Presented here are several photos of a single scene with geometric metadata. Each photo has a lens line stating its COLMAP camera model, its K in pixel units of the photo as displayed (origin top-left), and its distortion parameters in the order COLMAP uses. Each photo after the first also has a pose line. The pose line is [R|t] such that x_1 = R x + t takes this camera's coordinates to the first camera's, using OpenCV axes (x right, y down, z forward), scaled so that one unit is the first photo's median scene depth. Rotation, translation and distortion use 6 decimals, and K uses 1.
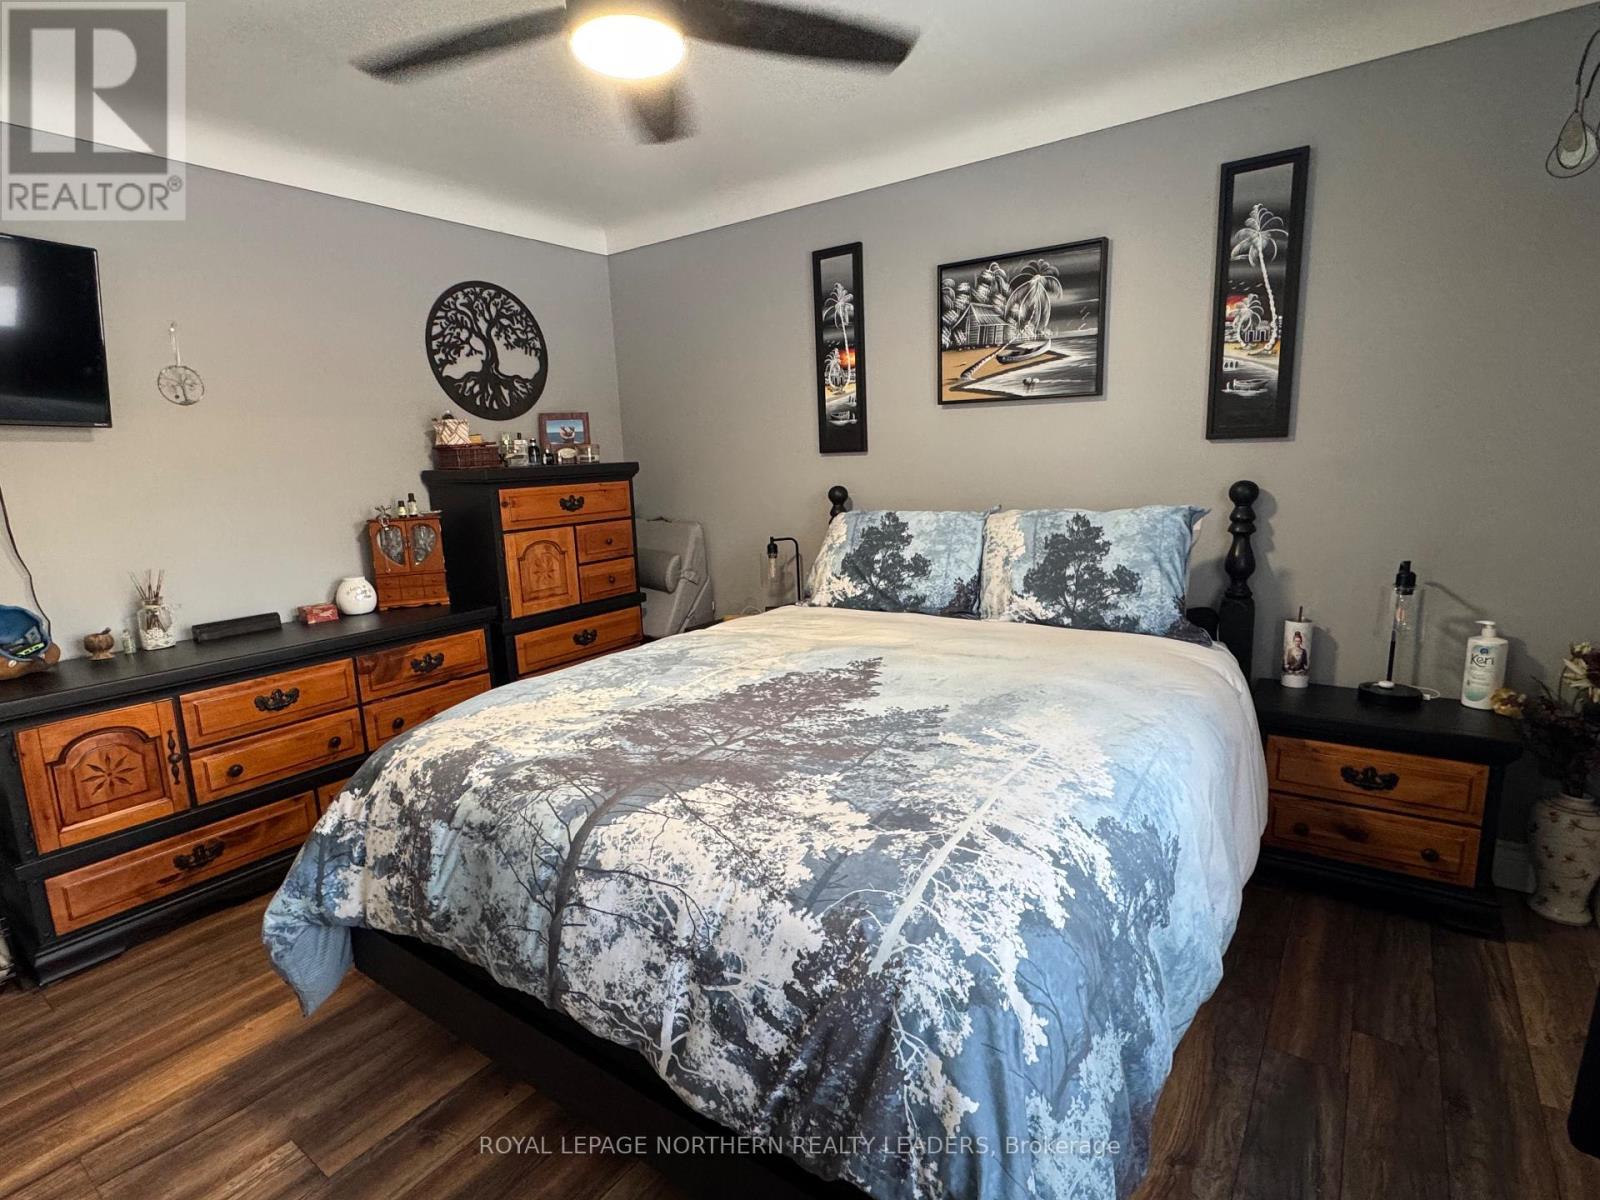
lens RADIAL K [[809.3, 0, 795.2], [0, 809.3, 593.1], [0, 0, 1]] dist [-0.000731, -0.001954]
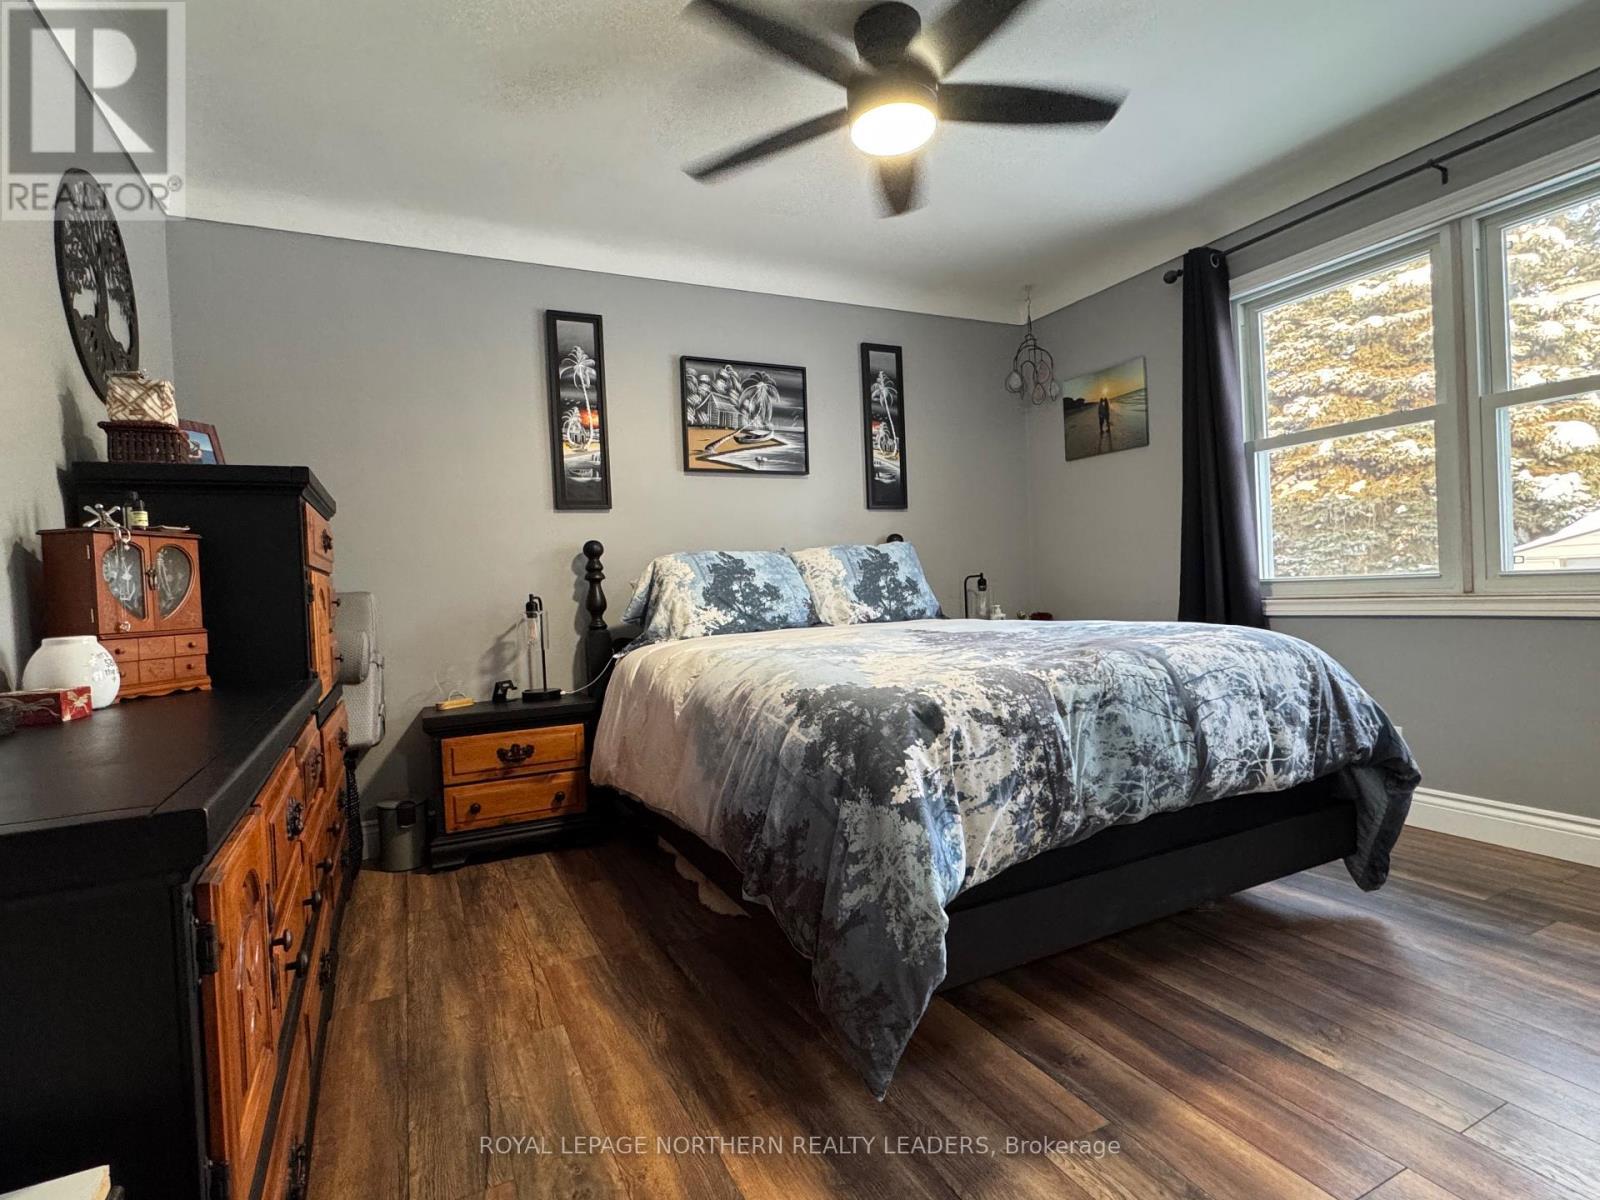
lens RADIAL K [[809.3, 0, 796.6], [0, 809.3, 594.0], [0, 0, 1]] dist [-0.000731, -0.001954]
pose [[0.460937, 0.007120, 0.887405, -0.833205], [0.185122, 0.977197, -0.103997, 0.094095], [-0.867910, 0.212214, 0.449108, 0.417000]]
